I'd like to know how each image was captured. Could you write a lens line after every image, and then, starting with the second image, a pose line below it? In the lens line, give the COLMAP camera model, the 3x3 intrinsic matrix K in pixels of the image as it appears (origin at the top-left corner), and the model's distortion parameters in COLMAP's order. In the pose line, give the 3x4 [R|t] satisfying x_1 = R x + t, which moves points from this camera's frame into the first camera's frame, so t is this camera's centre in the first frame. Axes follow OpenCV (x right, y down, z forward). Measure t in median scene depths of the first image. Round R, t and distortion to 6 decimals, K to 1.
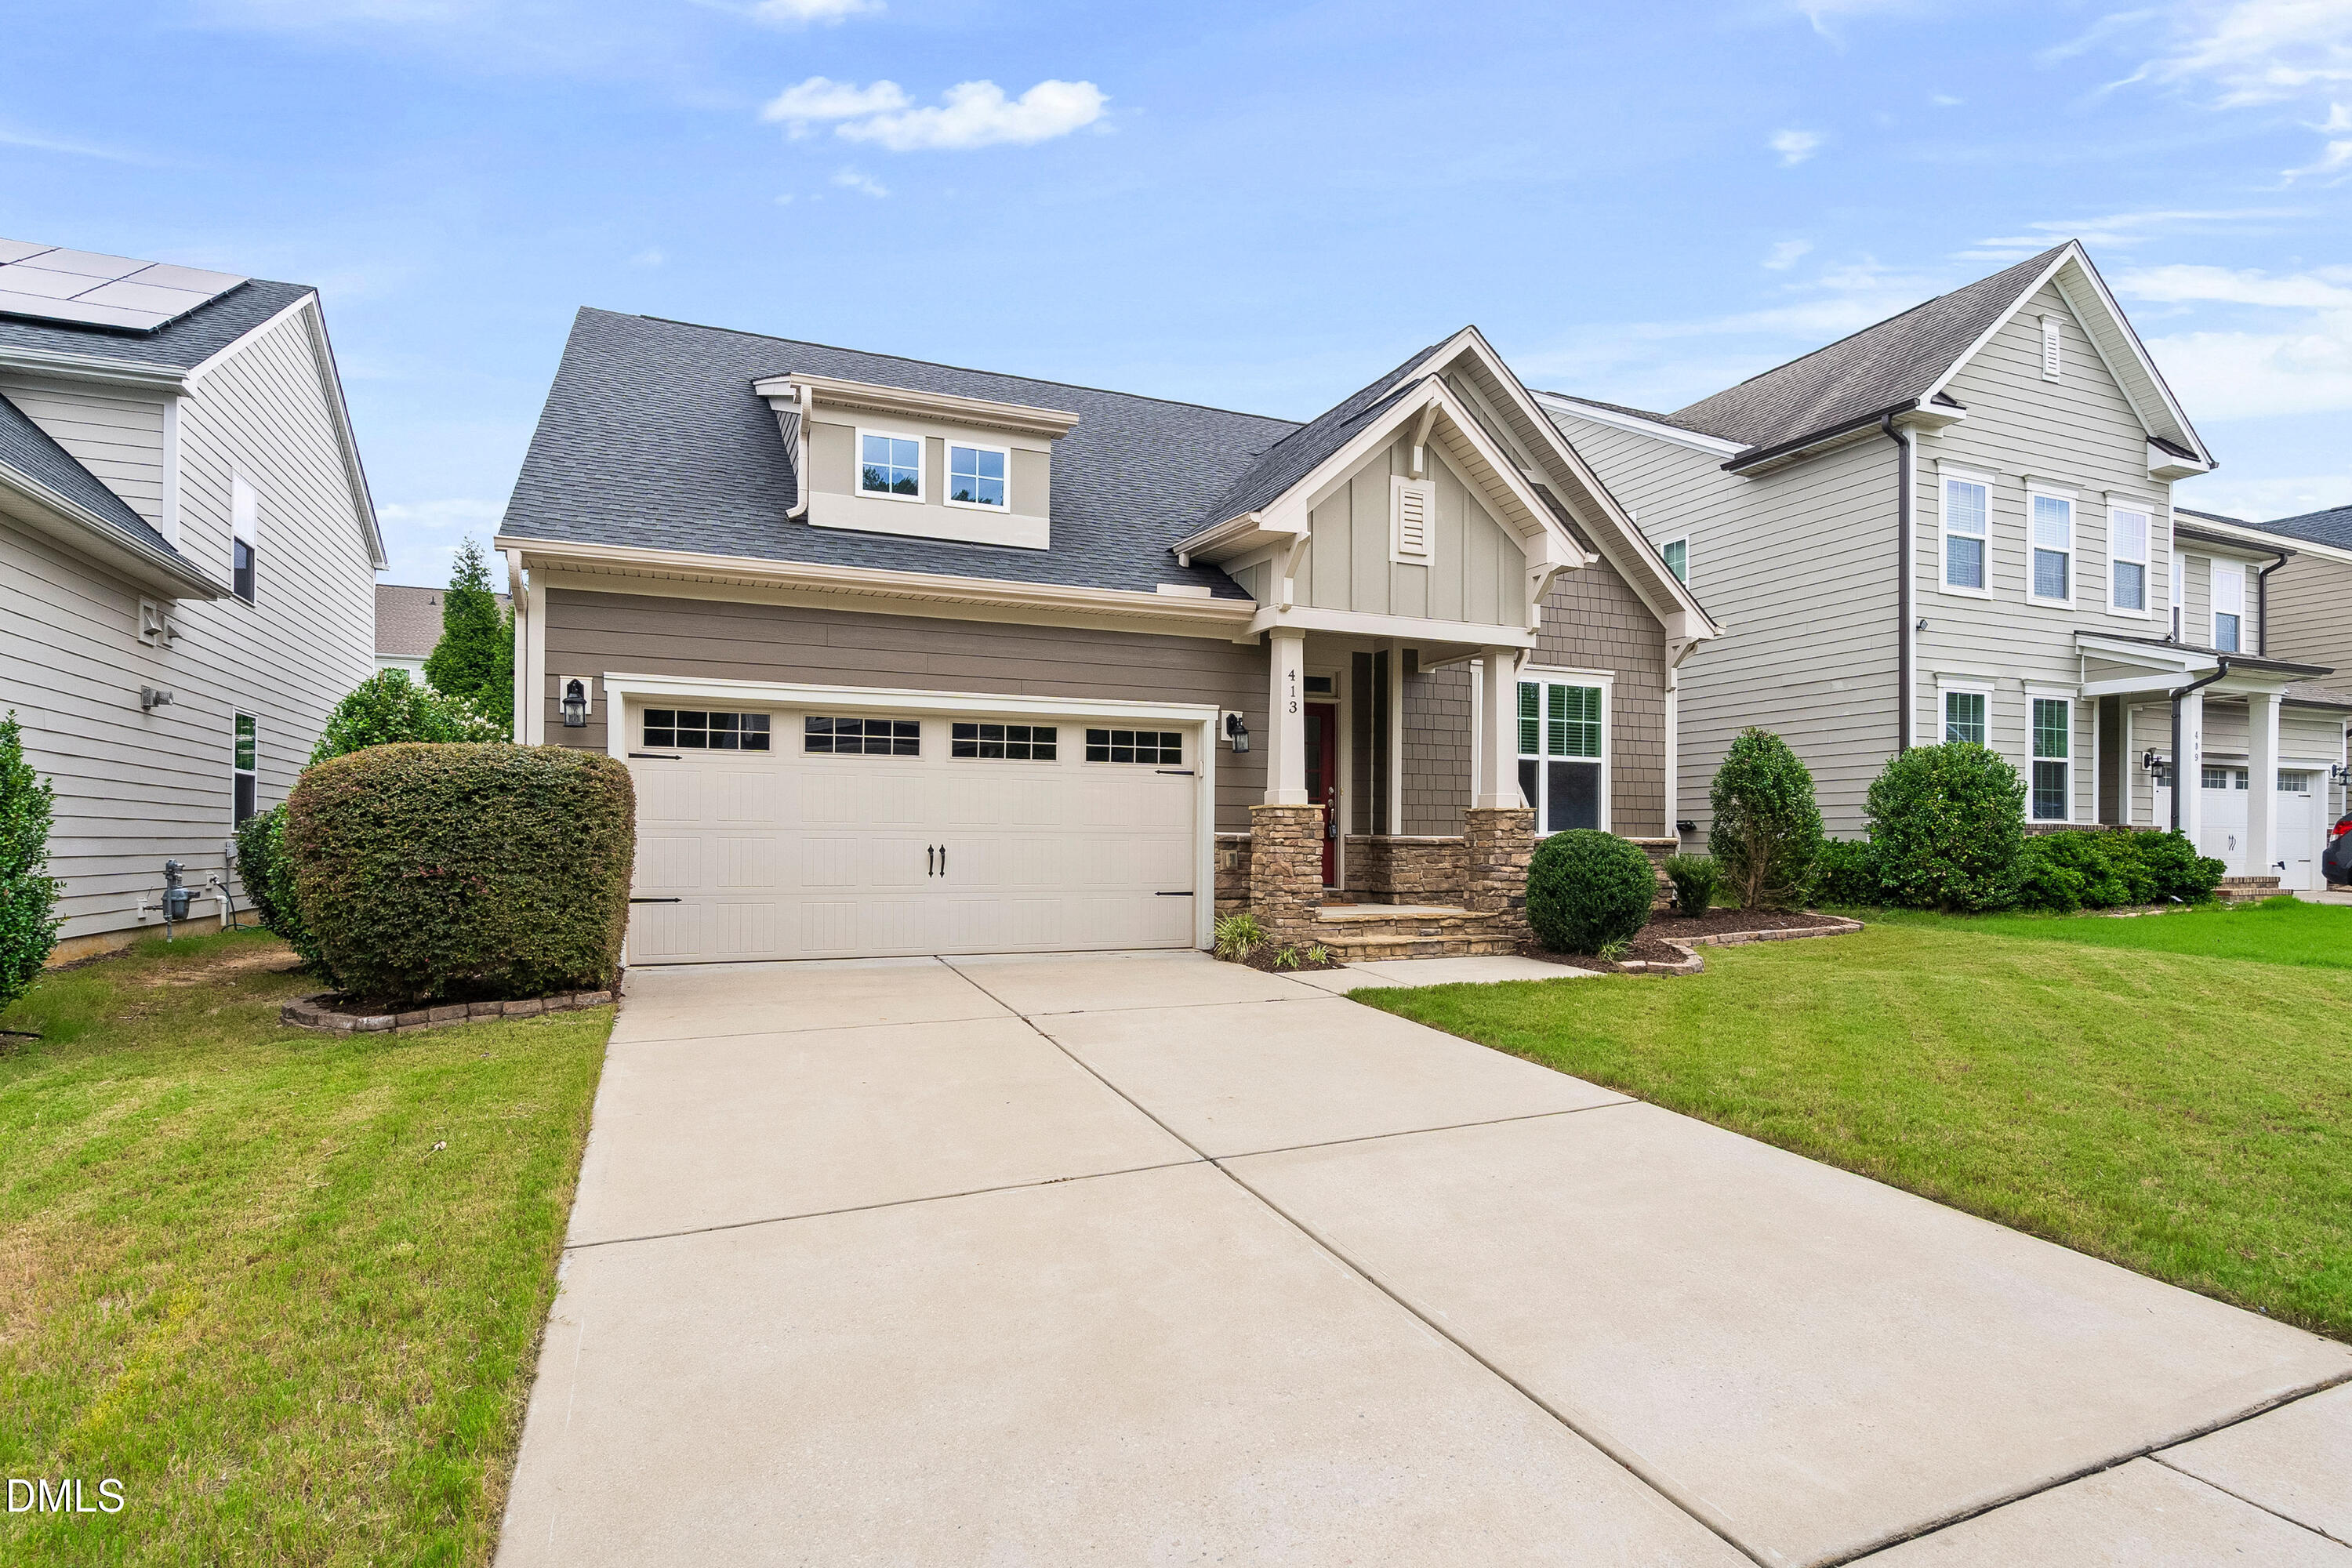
lens RADIAL K [[1092.5, 0, 1256.6], [0, 1092.5, 828.1], [0, 0, 1]] dist [-0.000694, 0.000339]
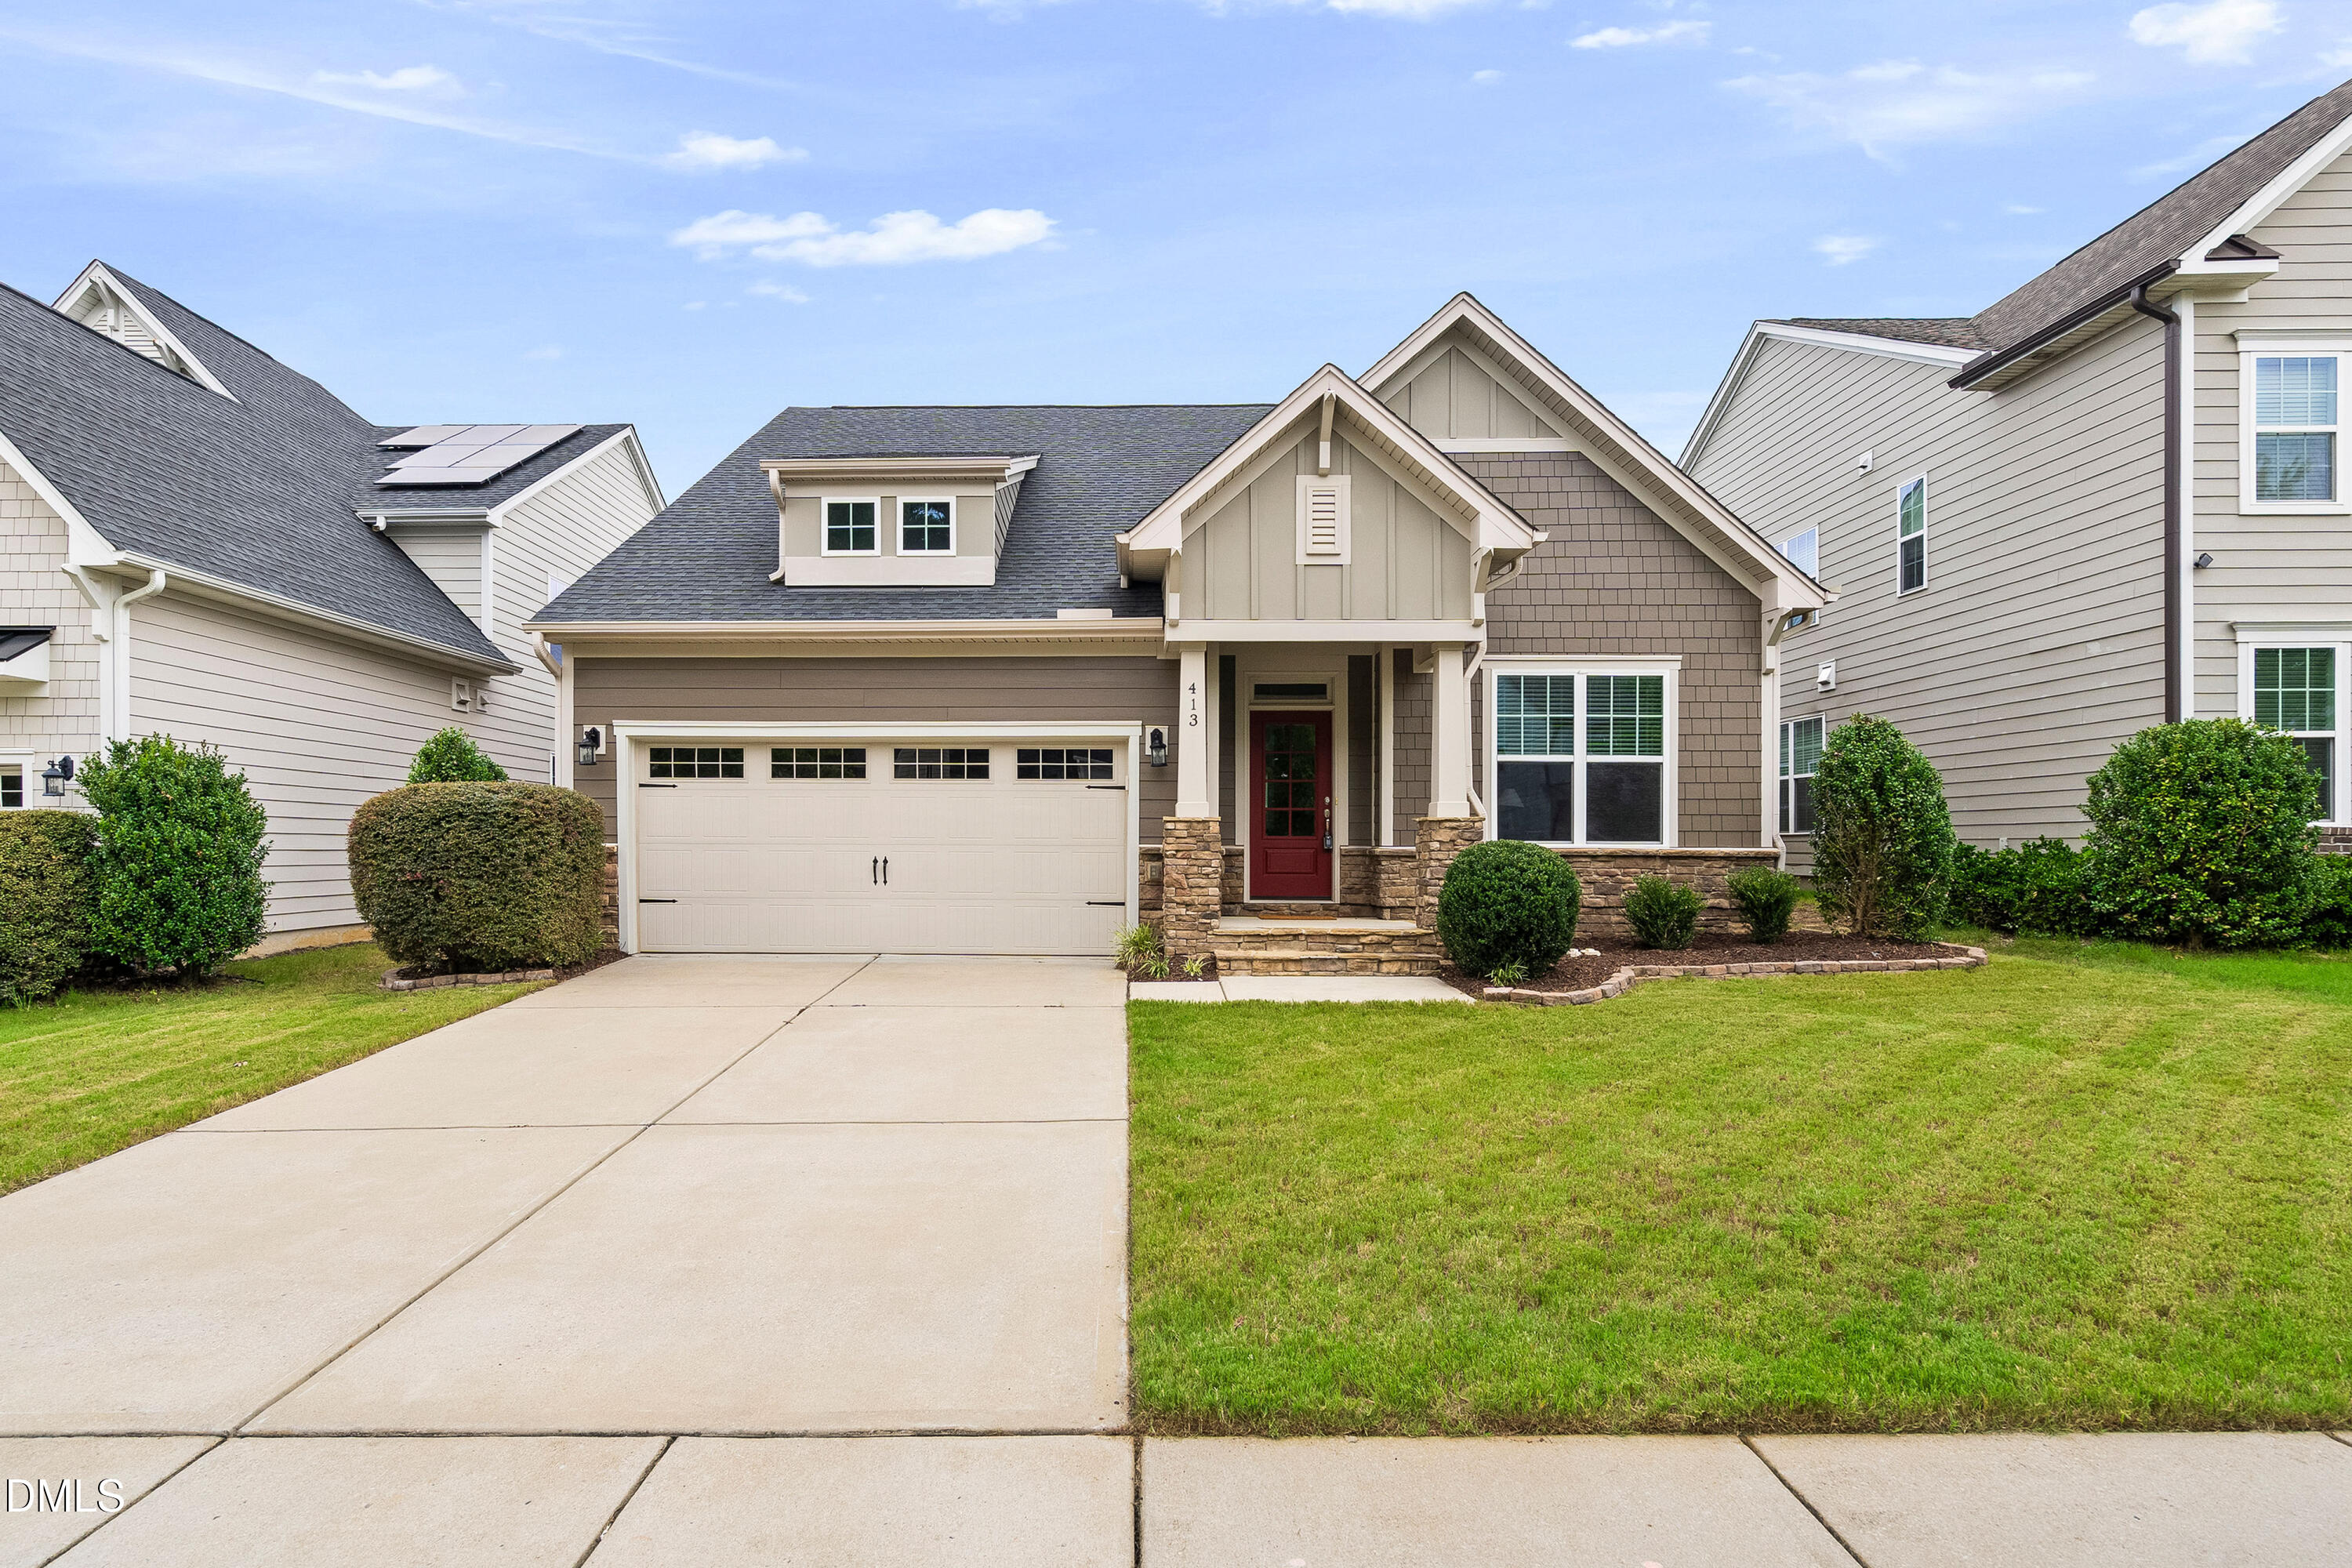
lens RADIAL K [[1116.7, 0, 1173.9], [0, 1116.7, 842.9], [0, 0, 1]] dist [-0.001000, 0.000466]
pose [[0.921995, -0.003000, -0.387190, 0.380447], [0.005337, 0.999973, 0.004960, -0.002669], [0.387165, -0.006640, 0.921987, 0.040510]]
